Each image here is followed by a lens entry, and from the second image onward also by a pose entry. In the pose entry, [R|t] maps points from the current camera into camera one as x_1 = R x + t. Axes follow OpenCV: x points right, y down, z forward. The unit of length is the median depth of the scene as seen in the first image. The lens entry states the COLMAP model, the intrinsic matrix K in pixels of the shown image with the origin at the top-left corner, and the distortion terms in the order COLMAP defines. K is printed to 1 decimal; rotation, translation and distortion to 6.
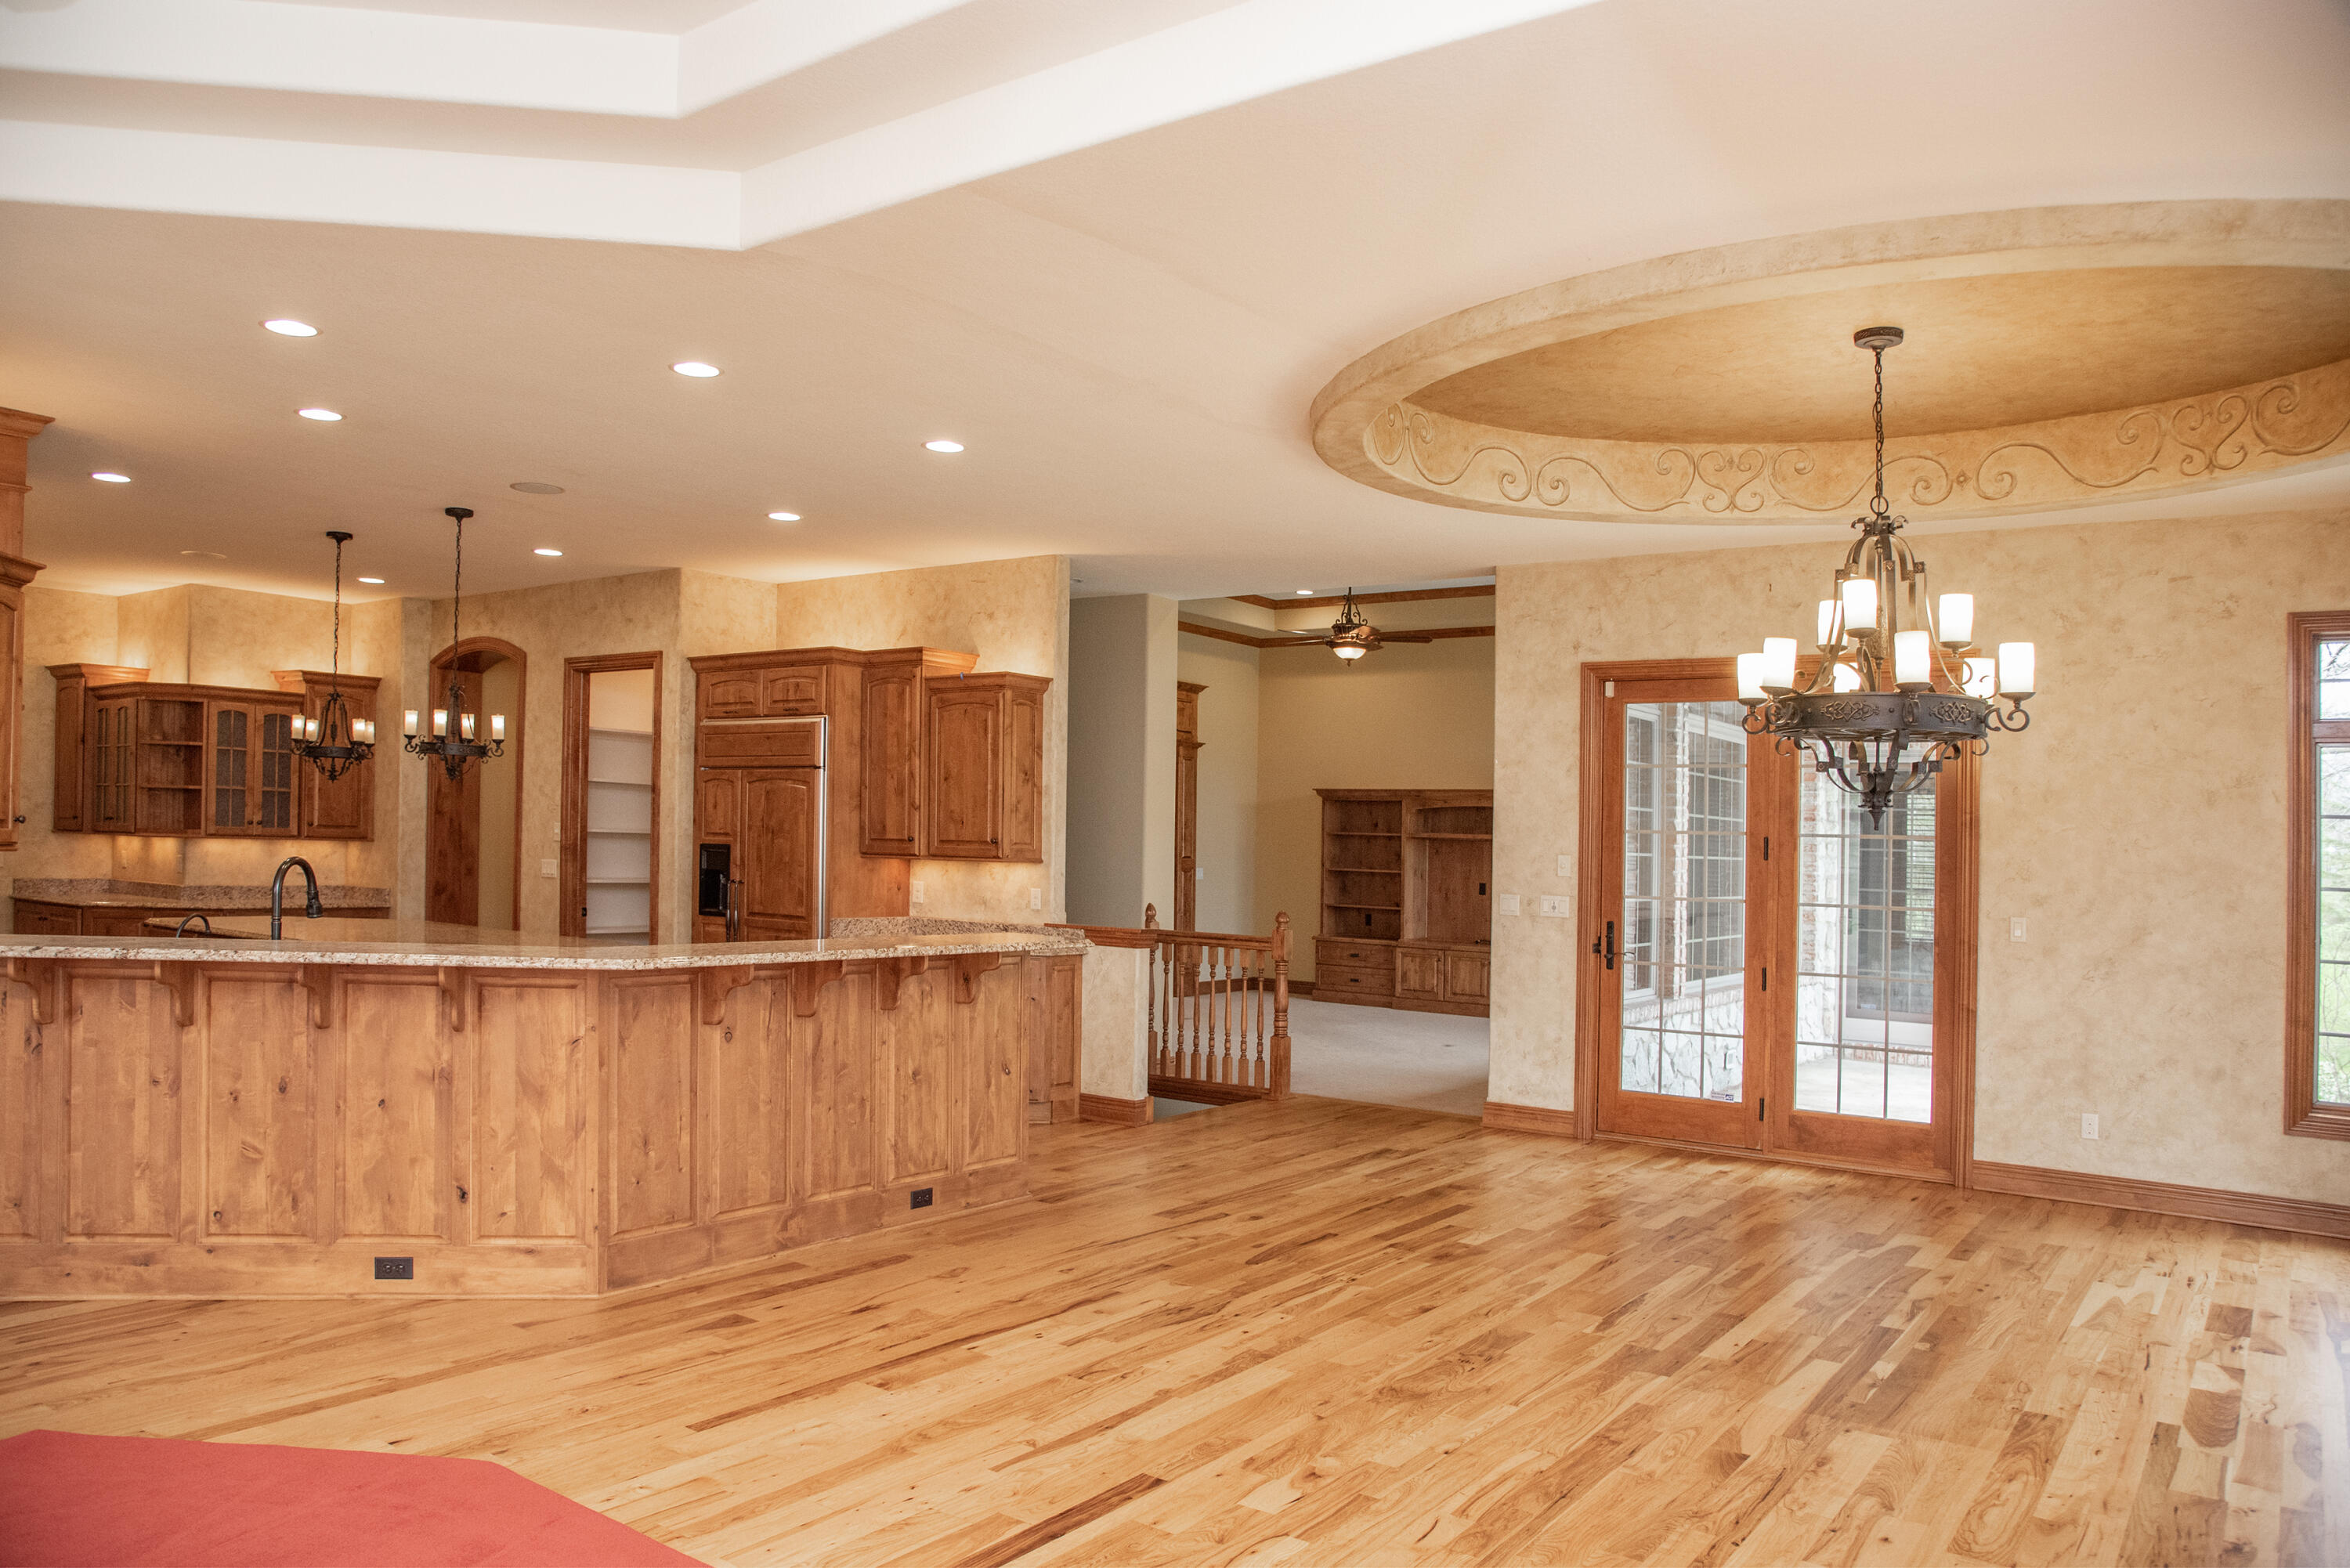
lens RADIAL K [[1620.2, 0, 1218.3], [0, 1620.2, 838.0], [0, 0, 1]] dist [-0.109191, 0.054092]
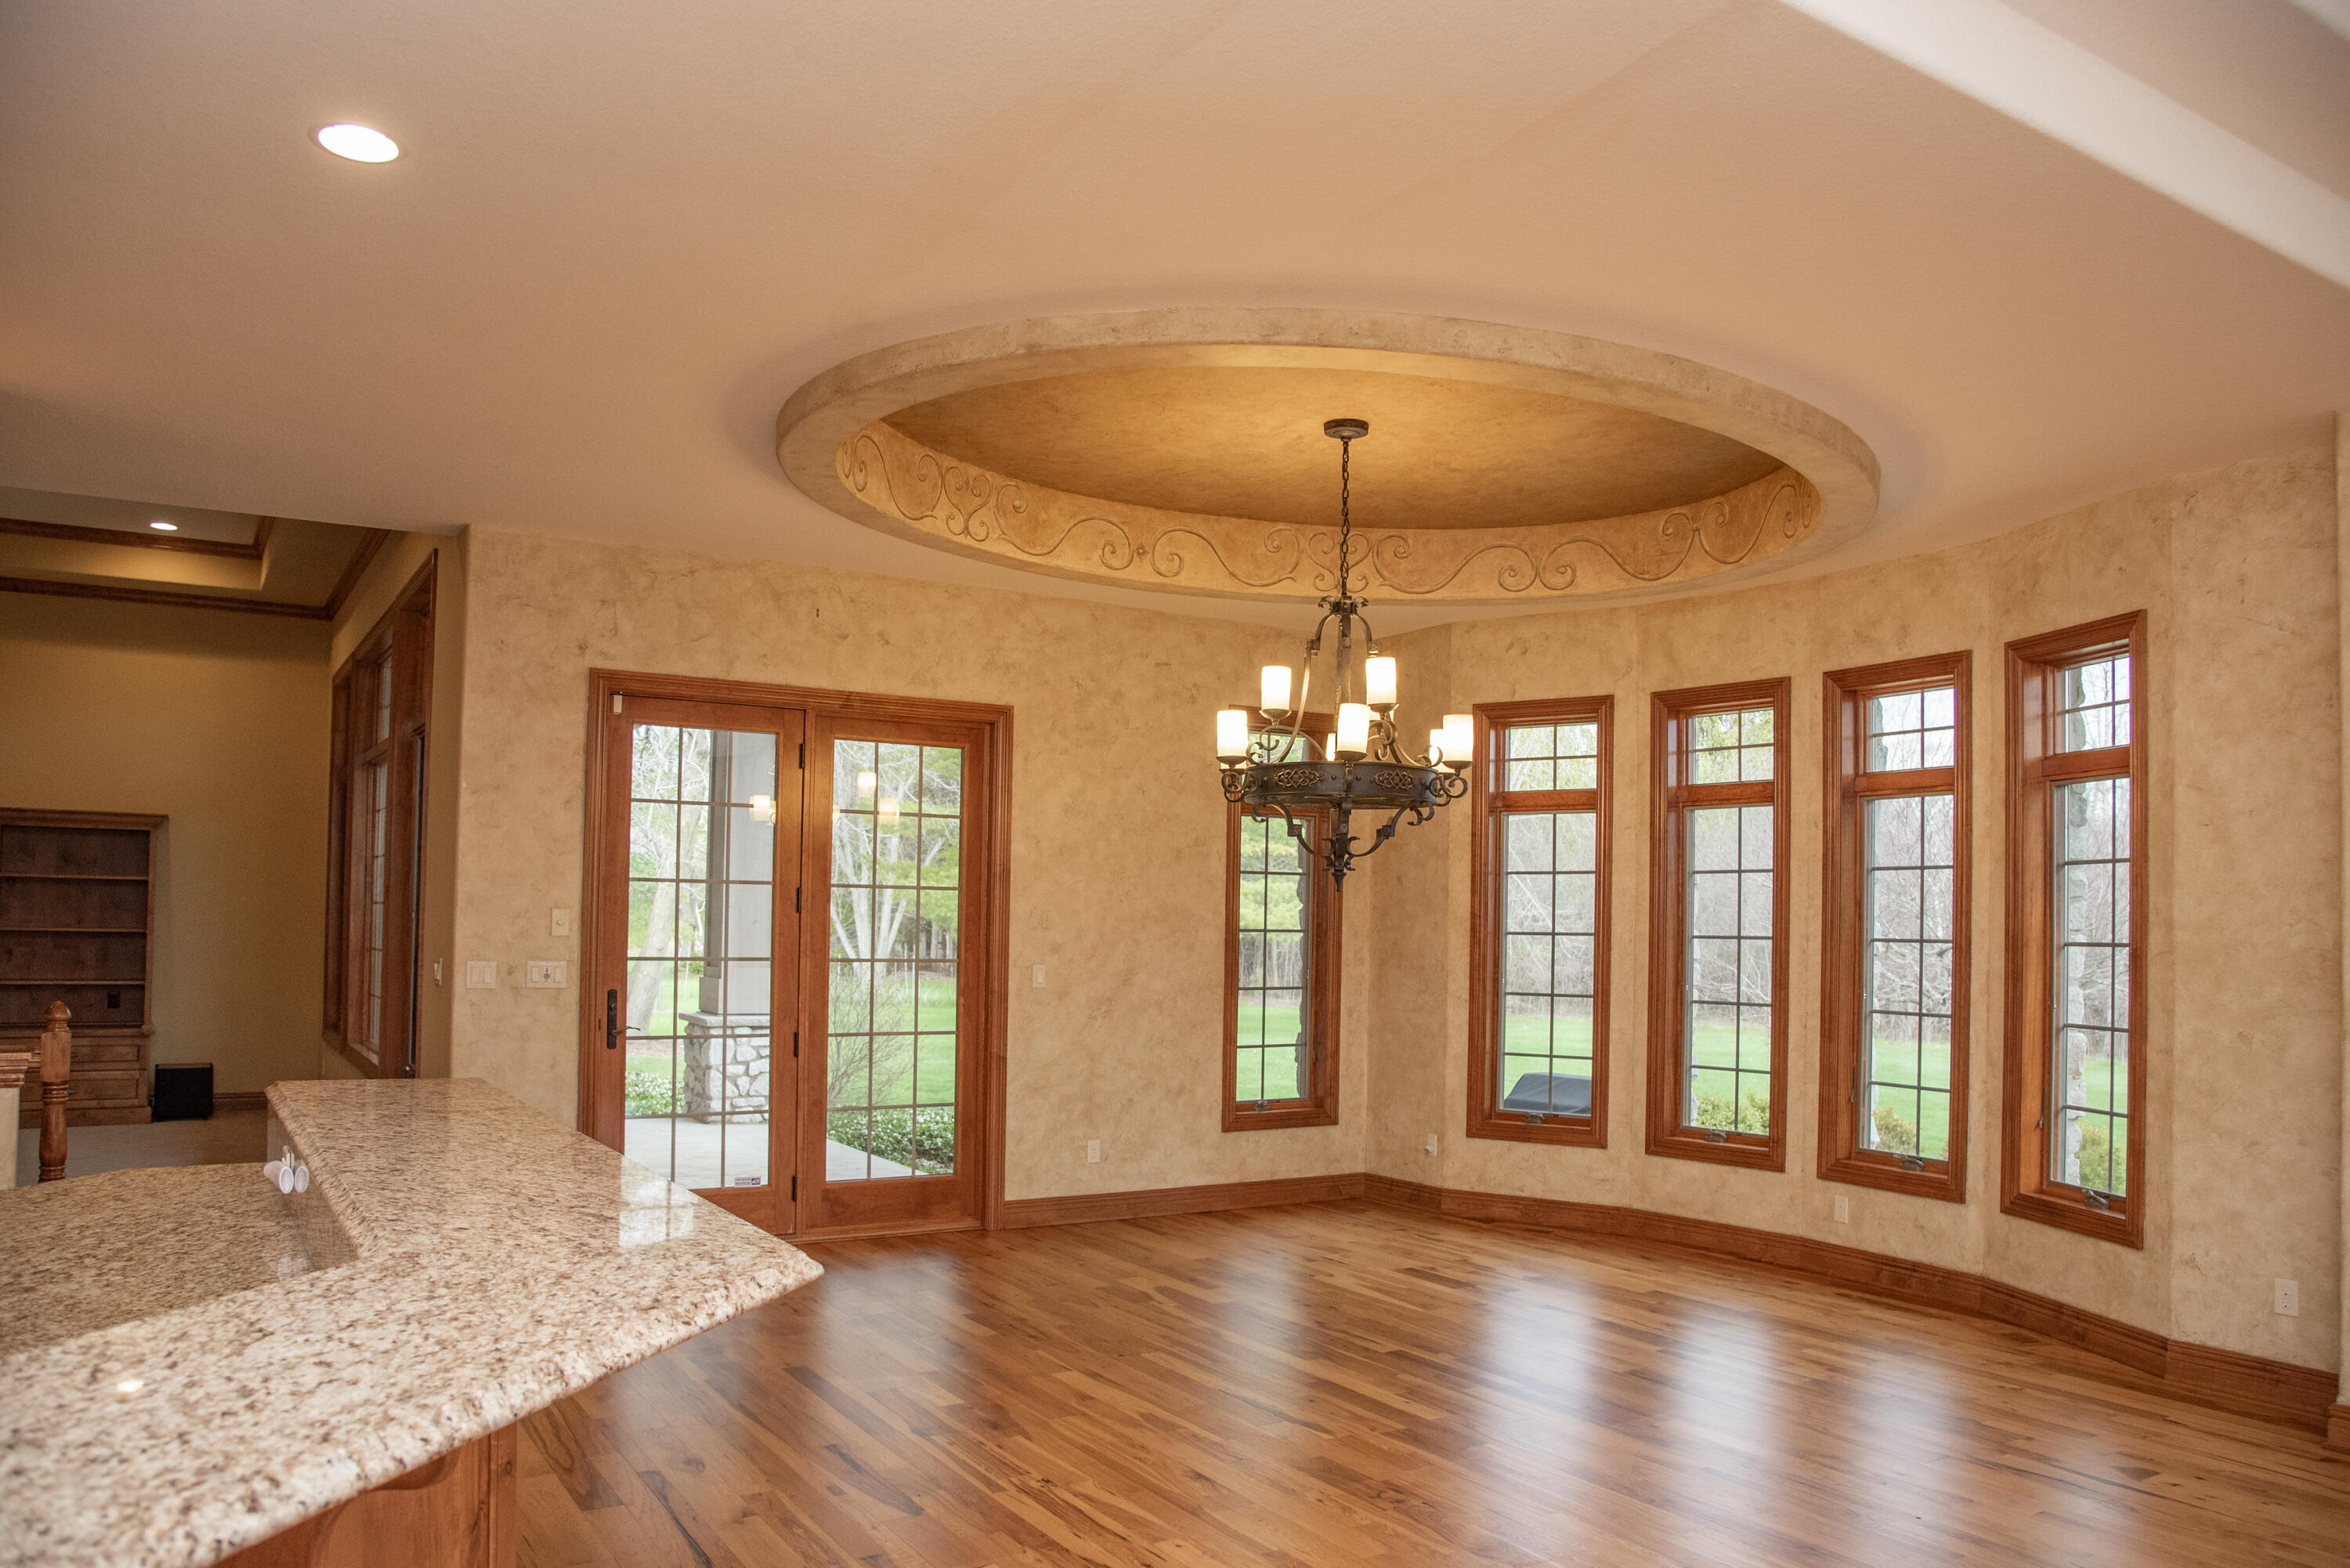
lens RADIAL K [[1620.2, 0, 1170.4], [0, 1620.2, 863.3], [0, 0, 1]] dist [-0.109191, 0.054092]
pose [[0.397925, 0.008858, 0.917375, -0.440158], [-0.008866, 0.999944, -0.005810, -0.011398], [-0.917375, -0.005821, 0.397982, 0.479584]]
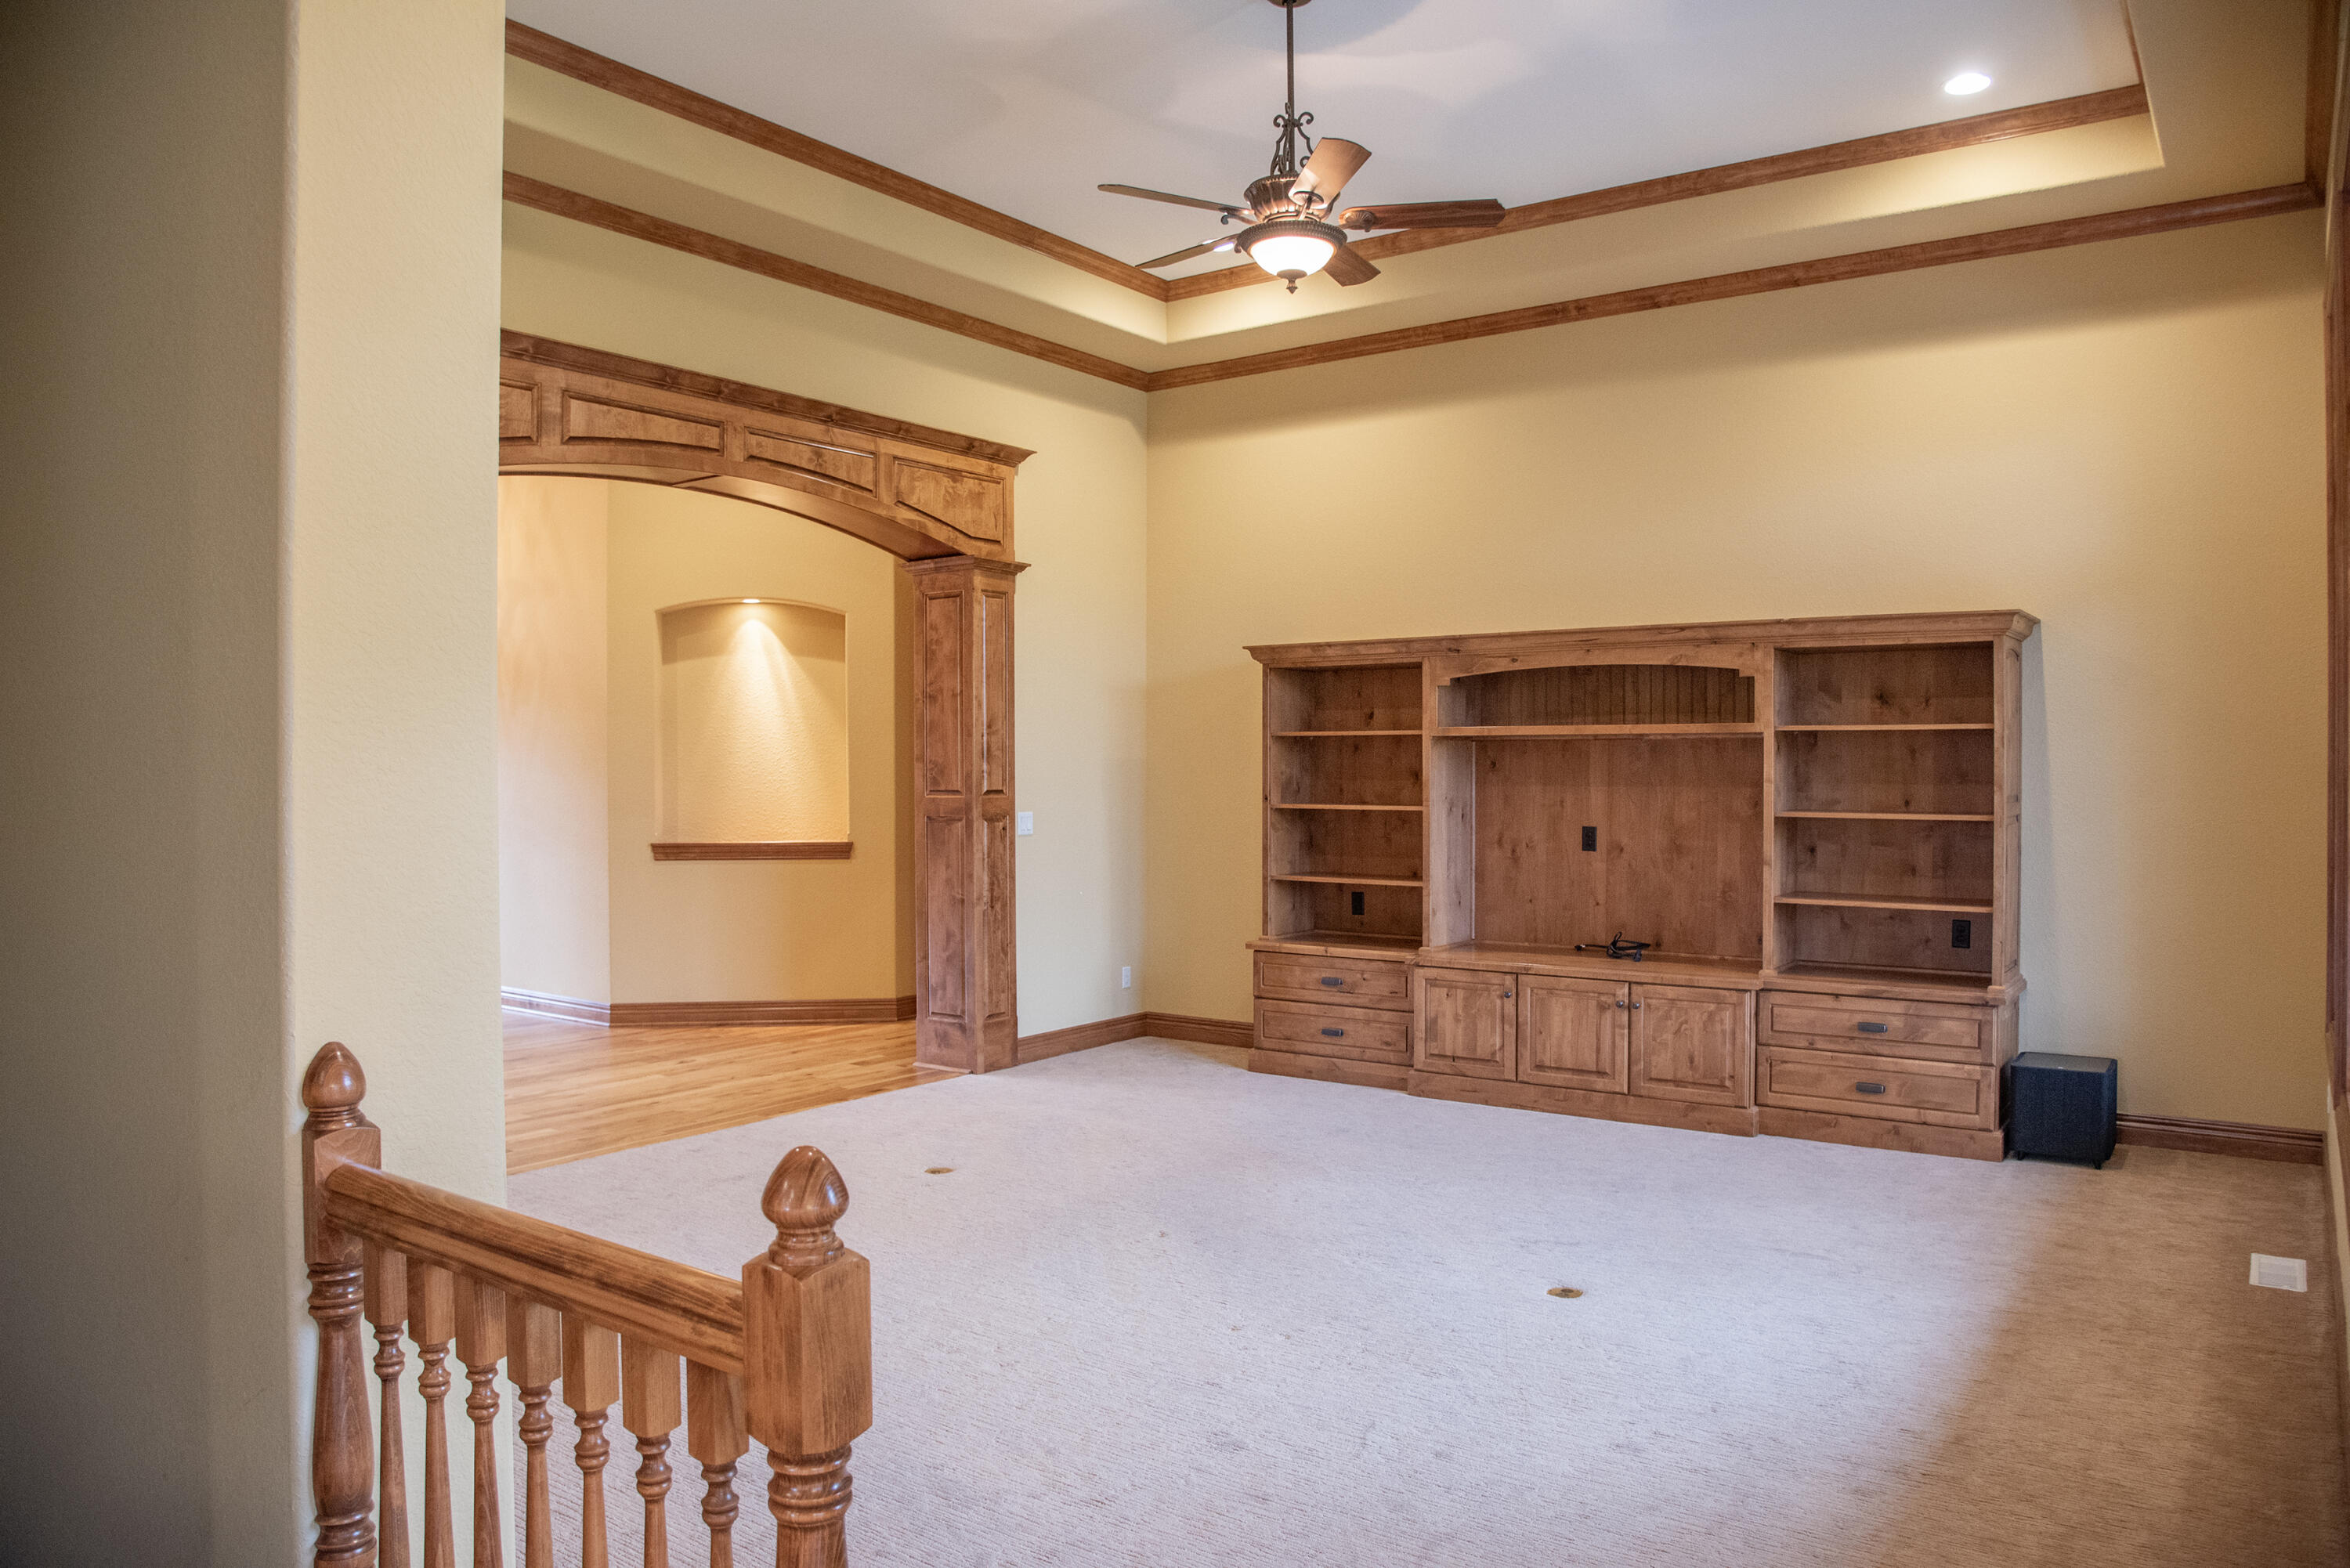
lens RADIAL K [[1620.2, 0, 1183.3], [0, 1620.2, 775.9], [0, 0, 1]] dist [-0.109191, 0.054092]
pose [[0.999175, -0.024709, -0.032223, 0.122284], [0.025208, 0.999567, 0.015153, 0.003525], [0.031835, -0.015953, 0.999366, 1.091806]]
